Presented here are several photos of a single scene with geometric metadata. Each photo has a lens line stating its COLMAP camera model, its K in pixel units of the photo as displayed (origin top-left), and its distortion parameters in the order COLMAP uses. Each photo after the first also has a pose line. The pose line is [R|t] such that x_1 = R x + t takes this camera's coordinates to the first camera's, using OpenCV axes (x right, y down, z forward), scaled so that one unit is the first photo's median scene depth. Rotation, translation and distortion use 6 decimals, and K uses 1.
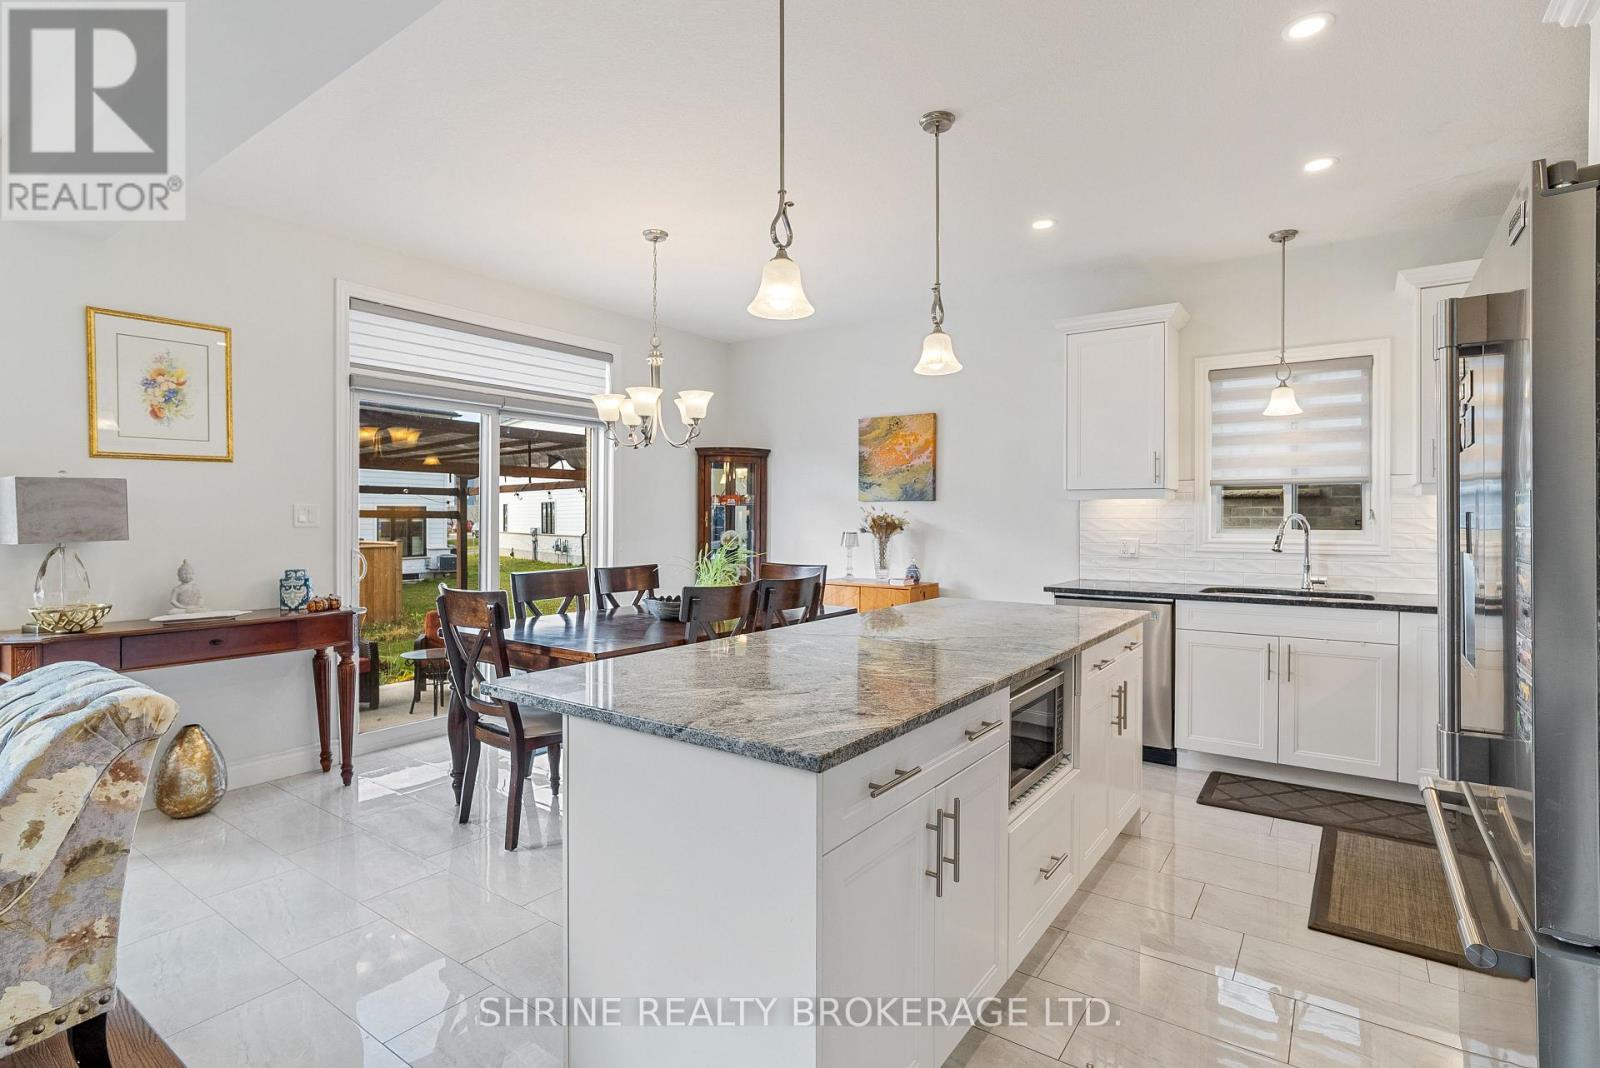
lens RADIAL K [[767.6, 0, 798.6], [0, 767.6, 518.6], [0, 0, 1]] dist [-0.035073, 0.015850]
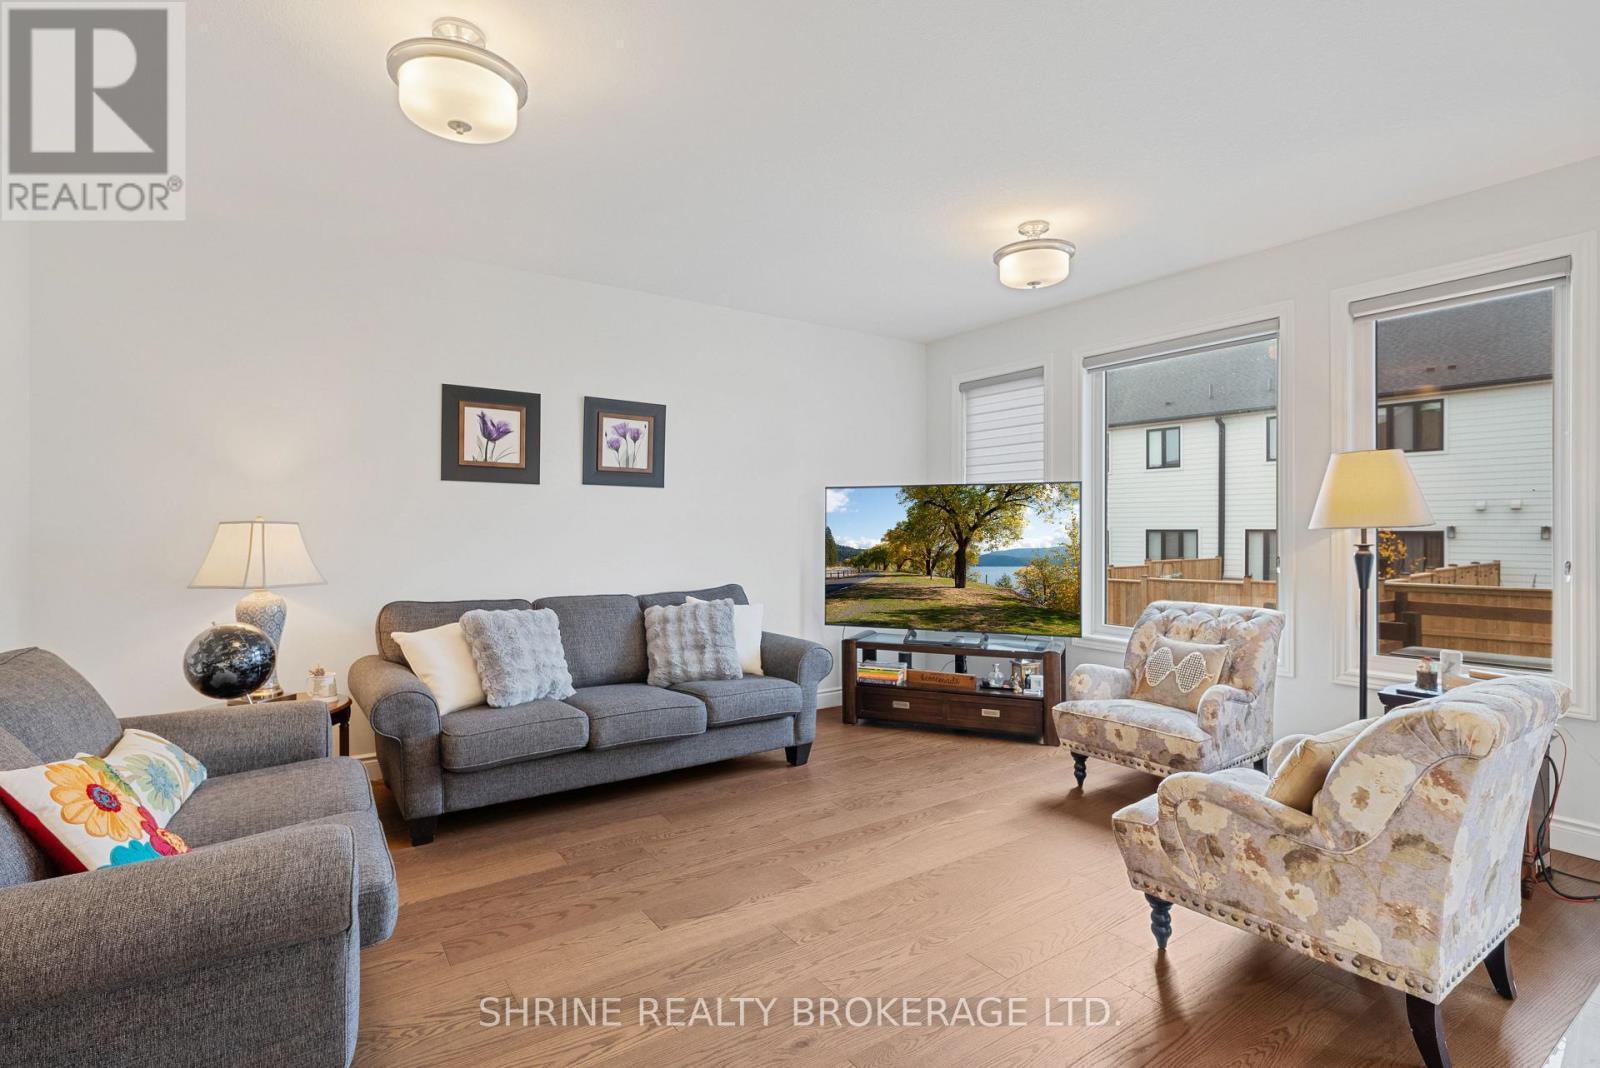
lens RADIAL K [[773.4, 0, 802.4], [0, 773.4, 542.6], [0, 0, 1]] dist [0.001833, 0.000634]
pose [[-0.316654, 0.011770, -0.948468, 0.166748], [-0.007082, 0.999866, 0.014772, 0.001596], [0.948515, 0.011395, -0.316528, 0.220277]]
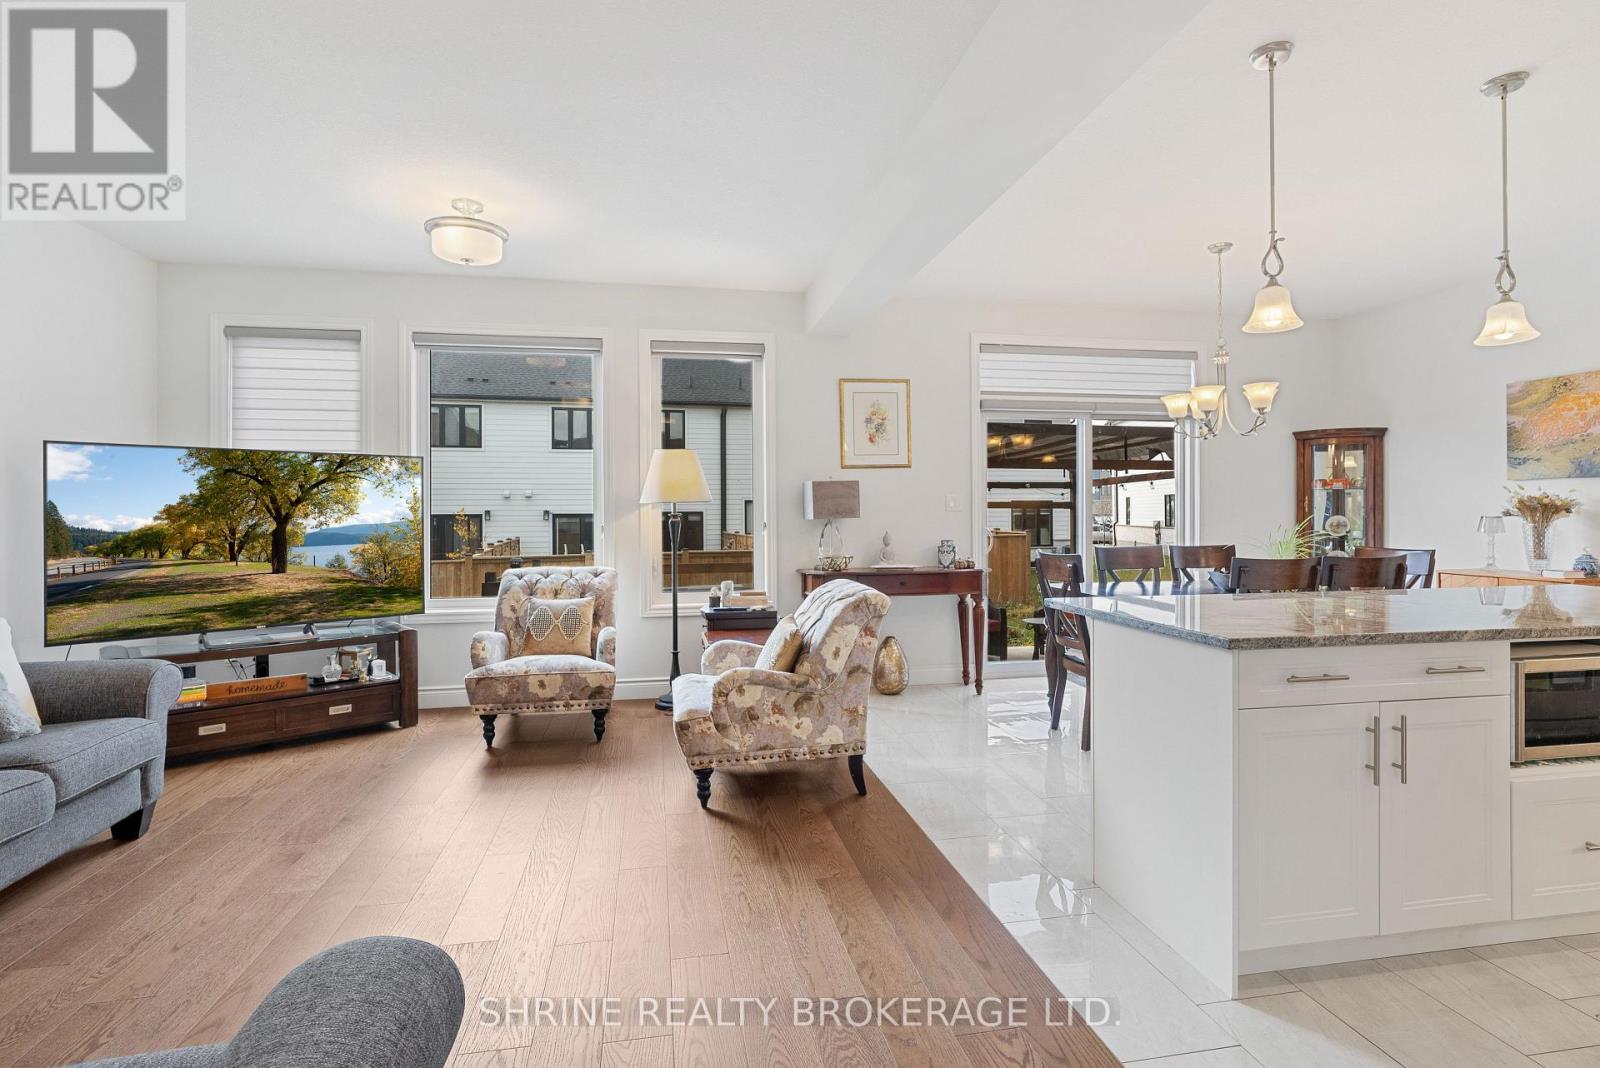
lens RADIAL K [[761.3, 0, 821.7], [0, 761.3, 517.6], [0, 0, 1]] dist [-0.001863, -0.000528]
pose [[0.730047, -0.001217, -0.683396, 0.149274], [0.005877, 0.999973, 0.004498, 0.016262], [0.683372, -0.007300, 0.730034, -0.216890]]
